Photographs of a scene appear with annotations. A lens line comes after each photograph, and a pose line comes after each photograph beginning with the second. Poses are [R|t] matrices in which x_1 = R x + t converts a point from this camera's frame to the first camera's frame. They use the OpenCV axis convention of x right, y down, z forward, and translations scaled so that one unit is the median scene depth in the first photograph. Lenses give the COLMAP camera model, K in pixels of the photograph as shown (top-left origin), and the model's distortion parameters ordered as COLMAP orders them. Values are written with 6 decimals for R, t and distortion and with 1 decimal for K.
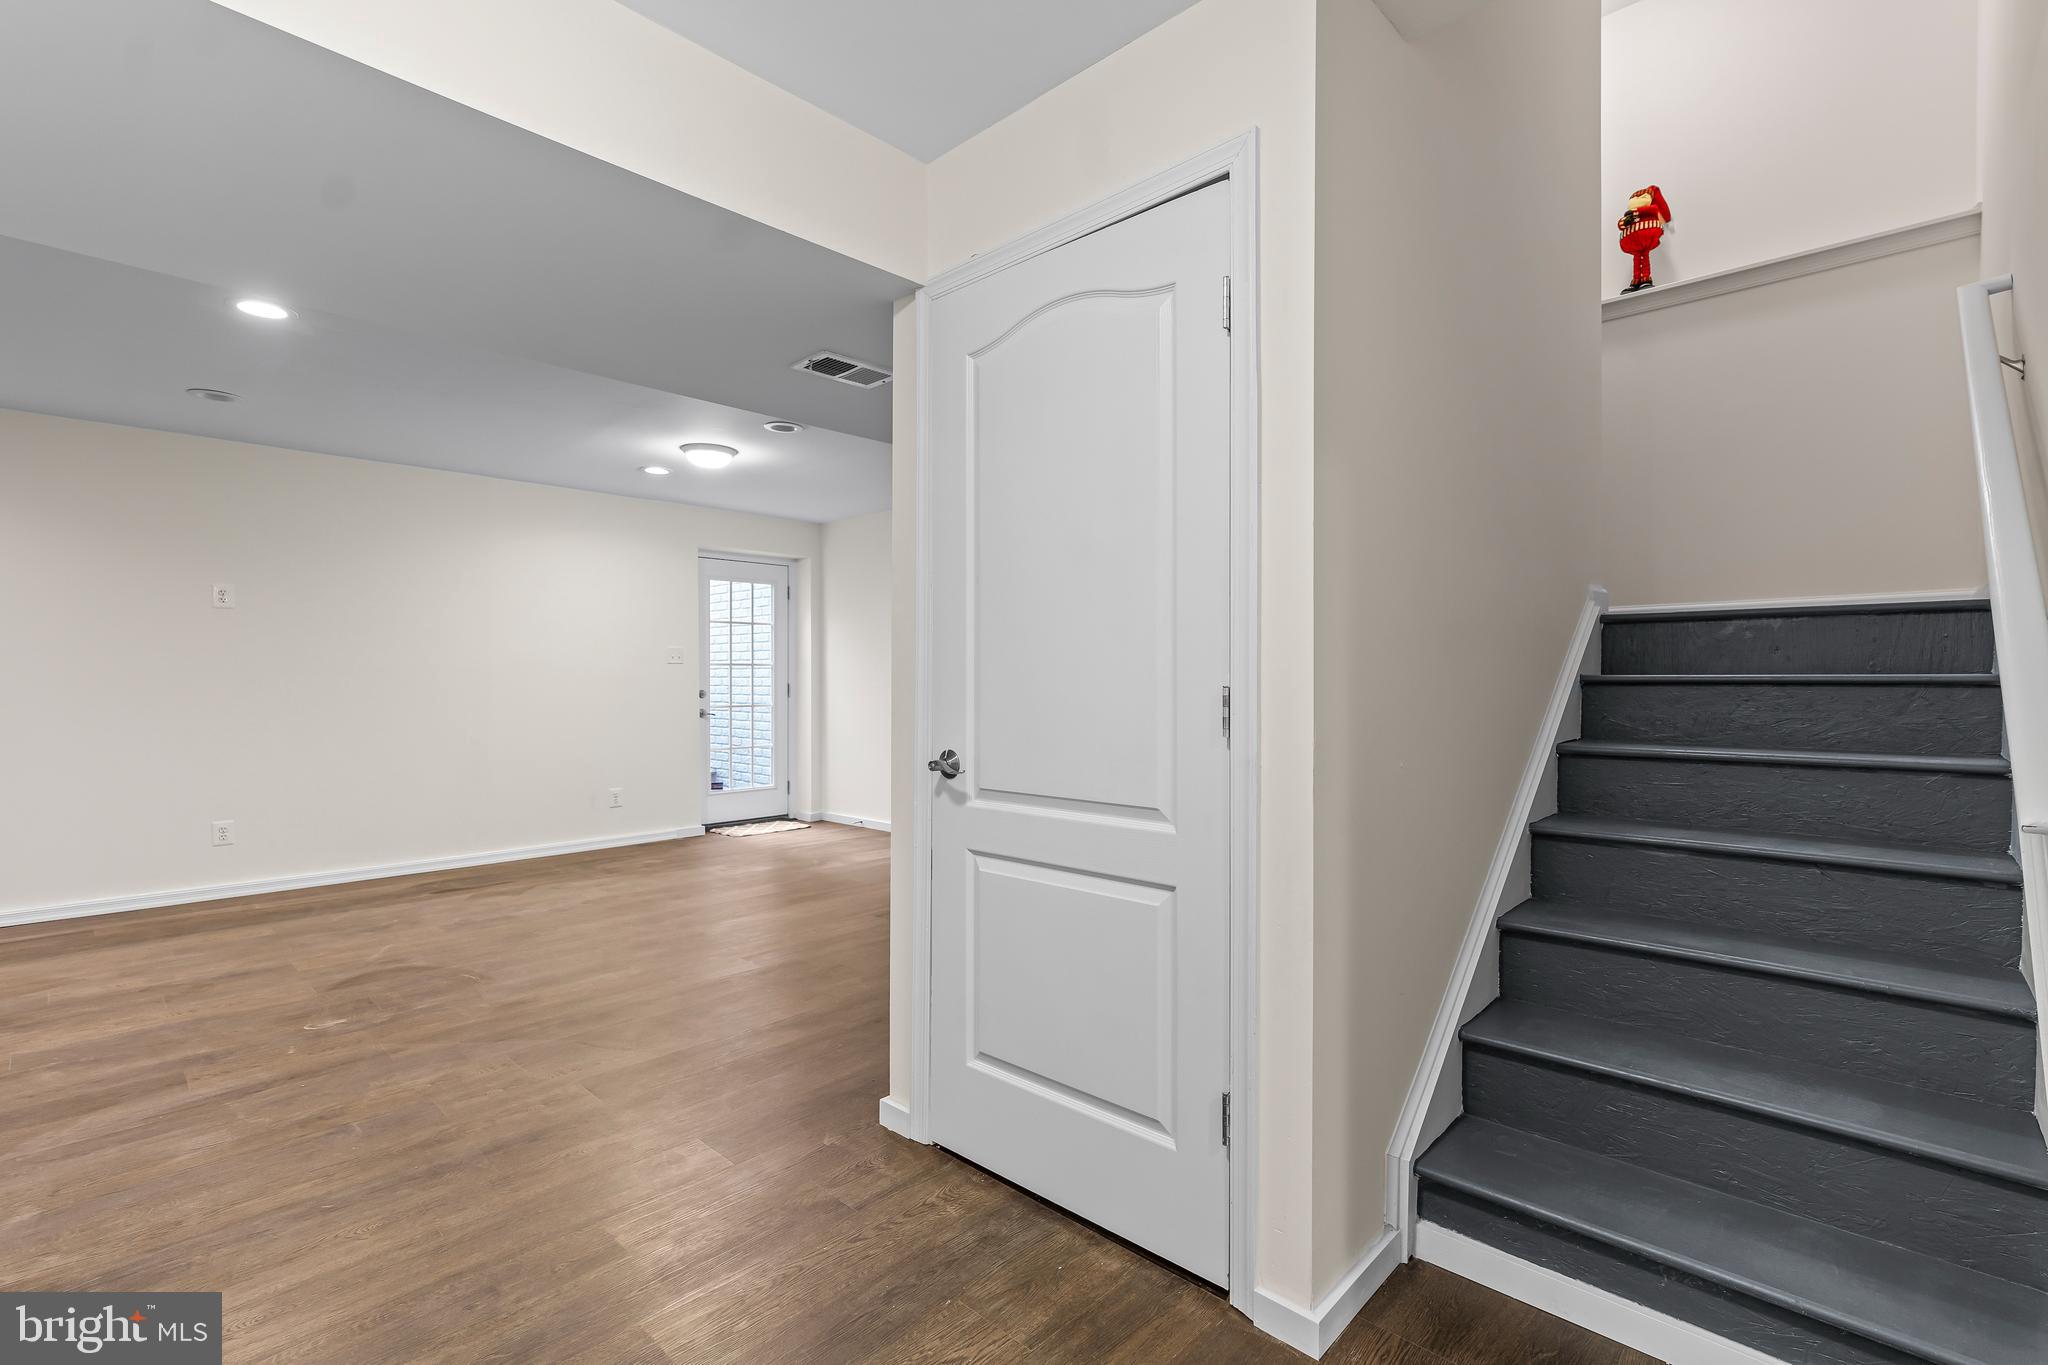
lens RADIAL K [[917.7, 0, 1024.0], [0, 917.7, 682.5], [0, 0, 1]] dist [-0.004622, 0.000278]
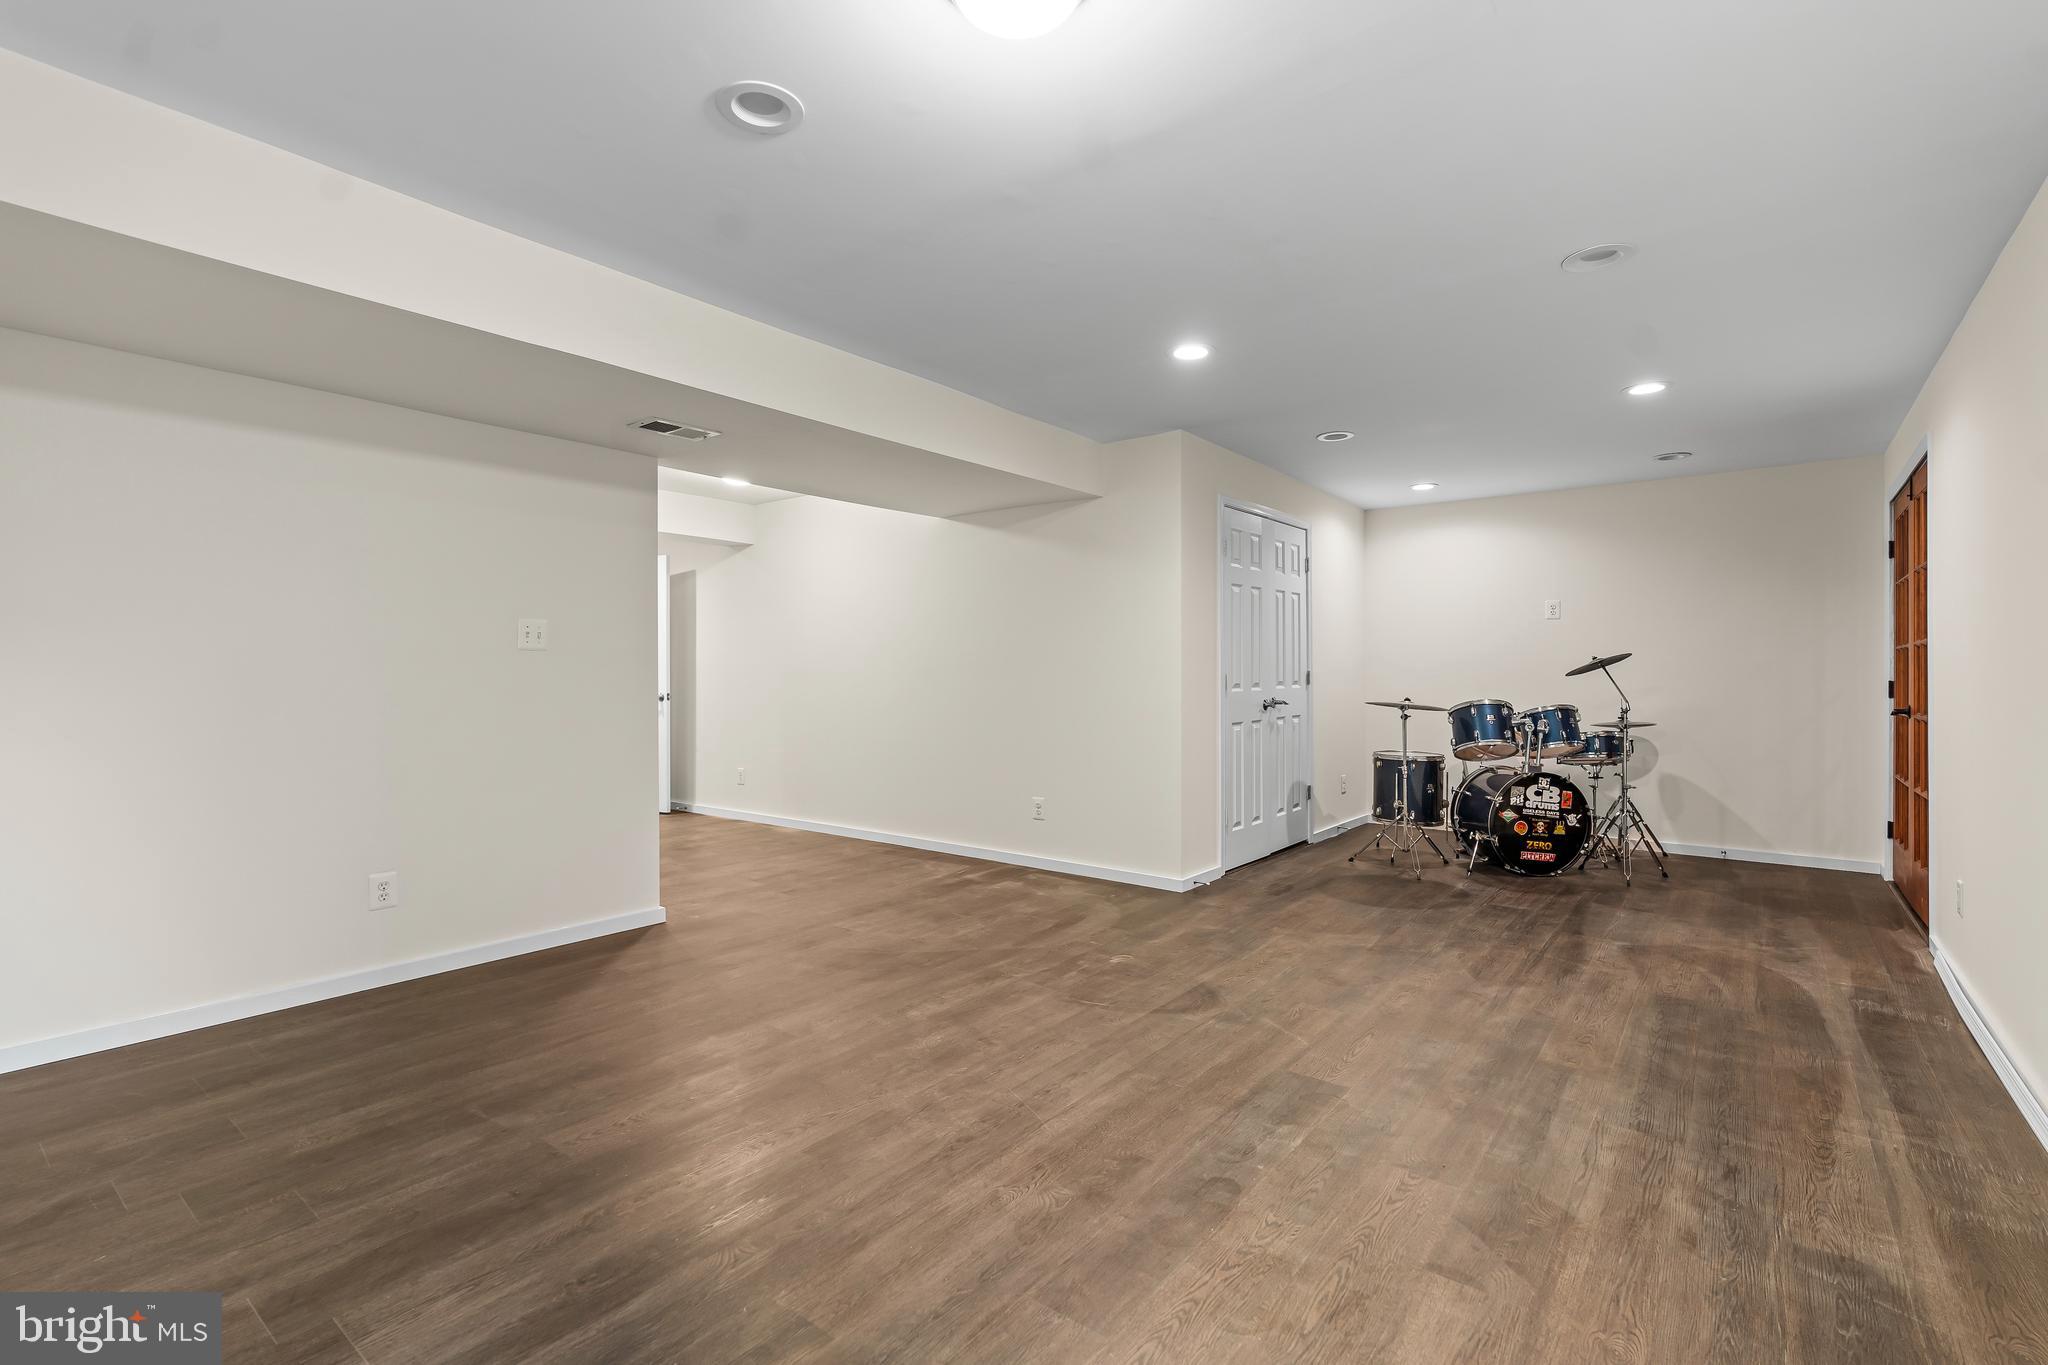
lens RADIAL K [[930.7, 0, 1025.9], [0, 930.7, 681.9], [0, 0, 1]] dist [-0.008137, 0.001625]
pose [[-0.995102, -0.001974, -0.098834, -0.516472], [-0.003494, 0.999878, 0.015211, -0.007684], [0.098792, 0.015482, -0.994988, 2.182811]]
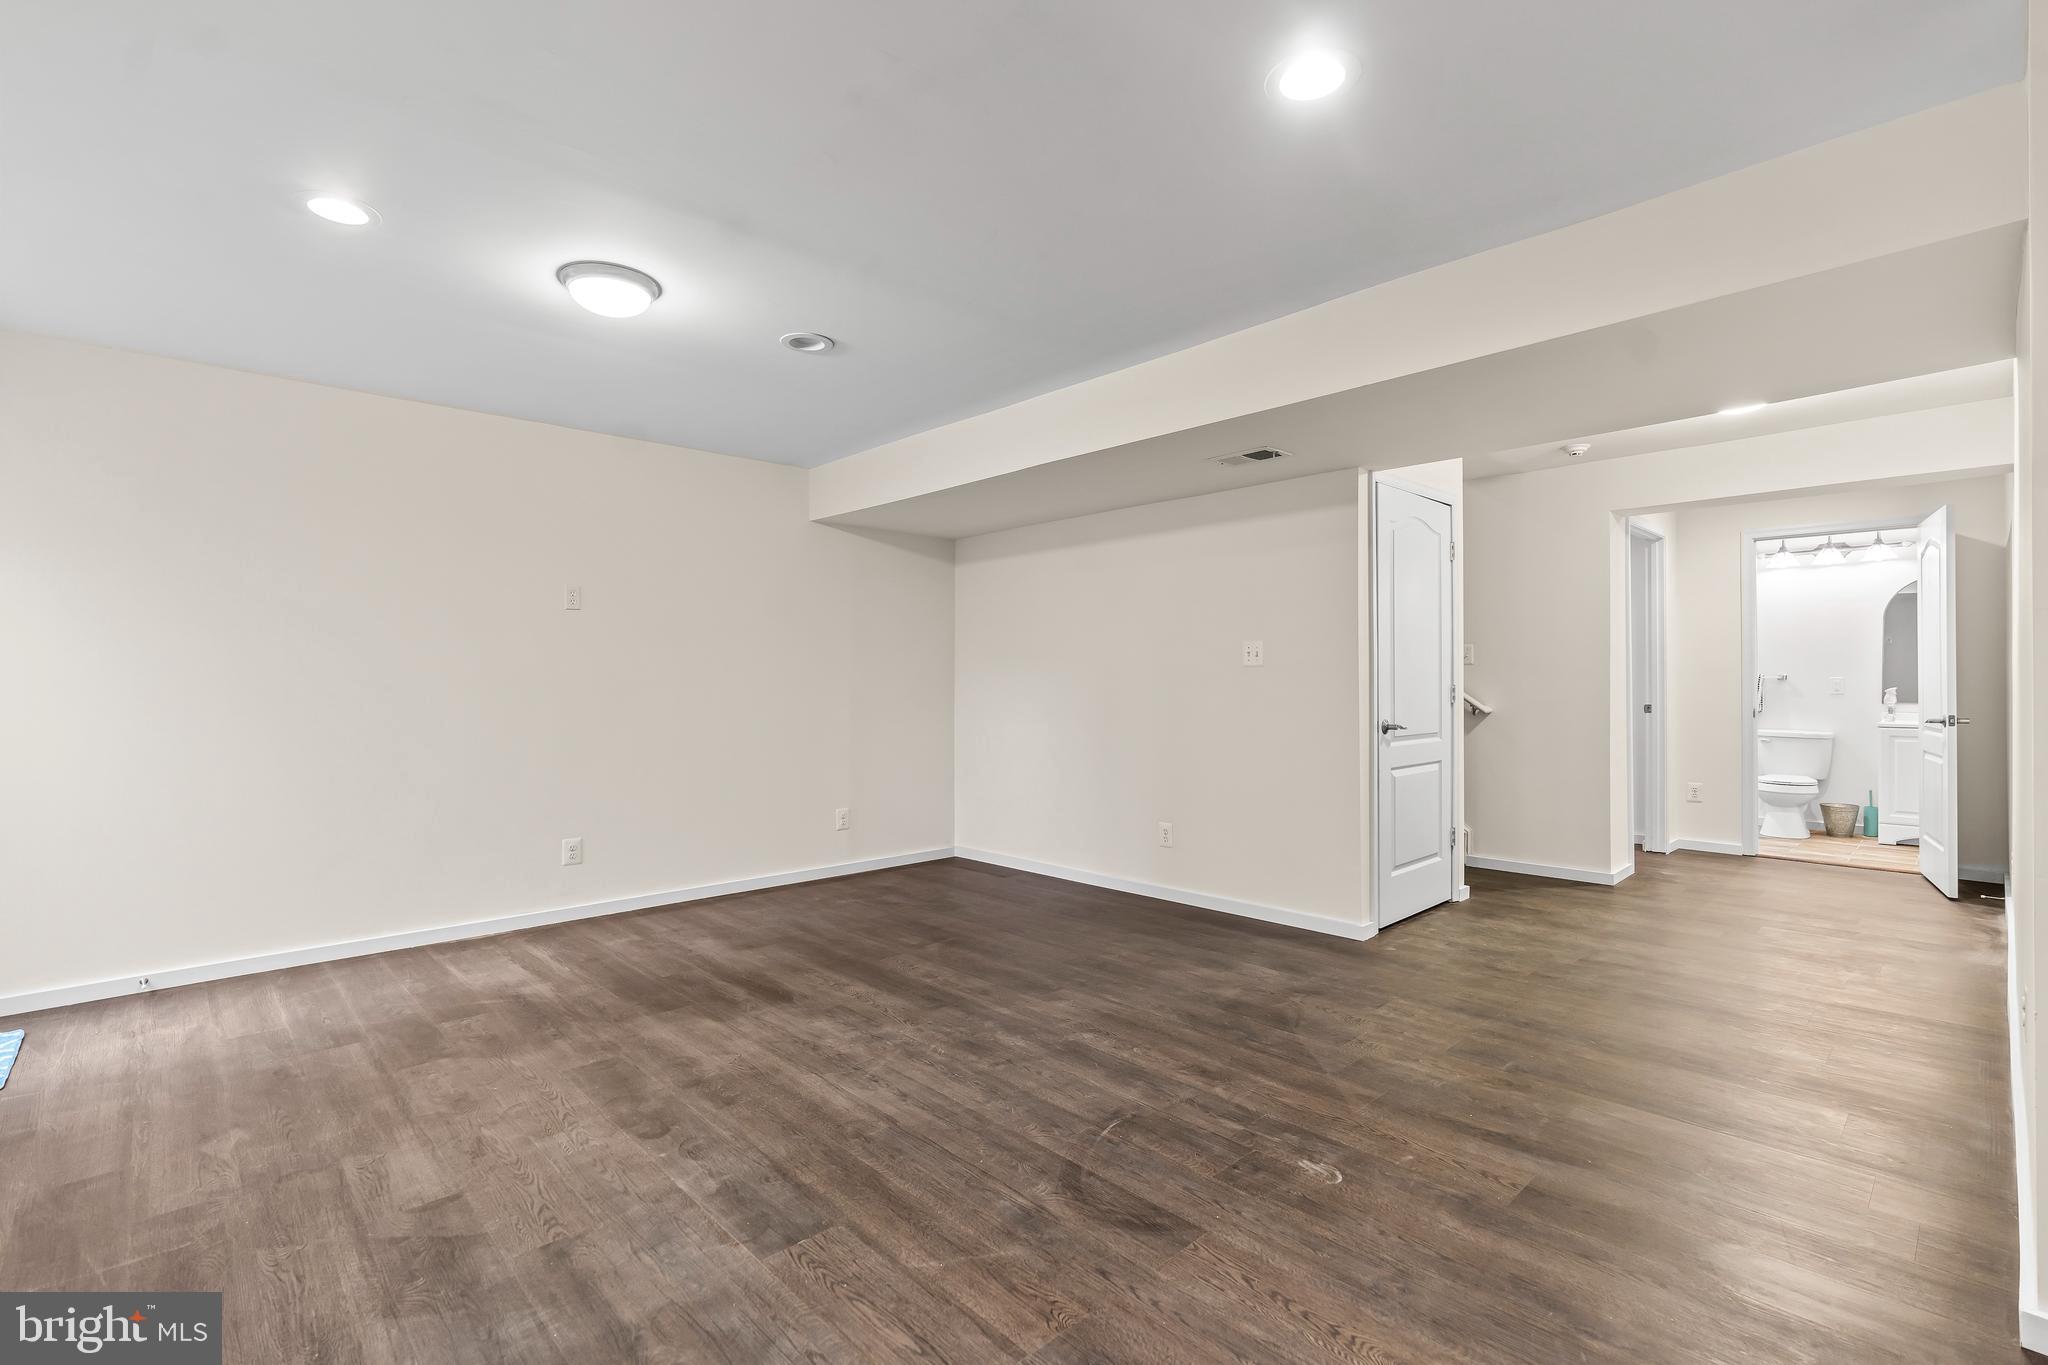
lens RADIAL K [[930.7, 0, 1025.9], [0, 930.7, 681.9], [0, 0, 1]] dist [-0.008137, 0.001625]
pose [[0.053959, 0.001443, 0.998542, -1.484125], [0.007714, 0.999969, -0.001862, -0.004892], [-0.998513, 0.007803, 0.053946, 1.178714]]
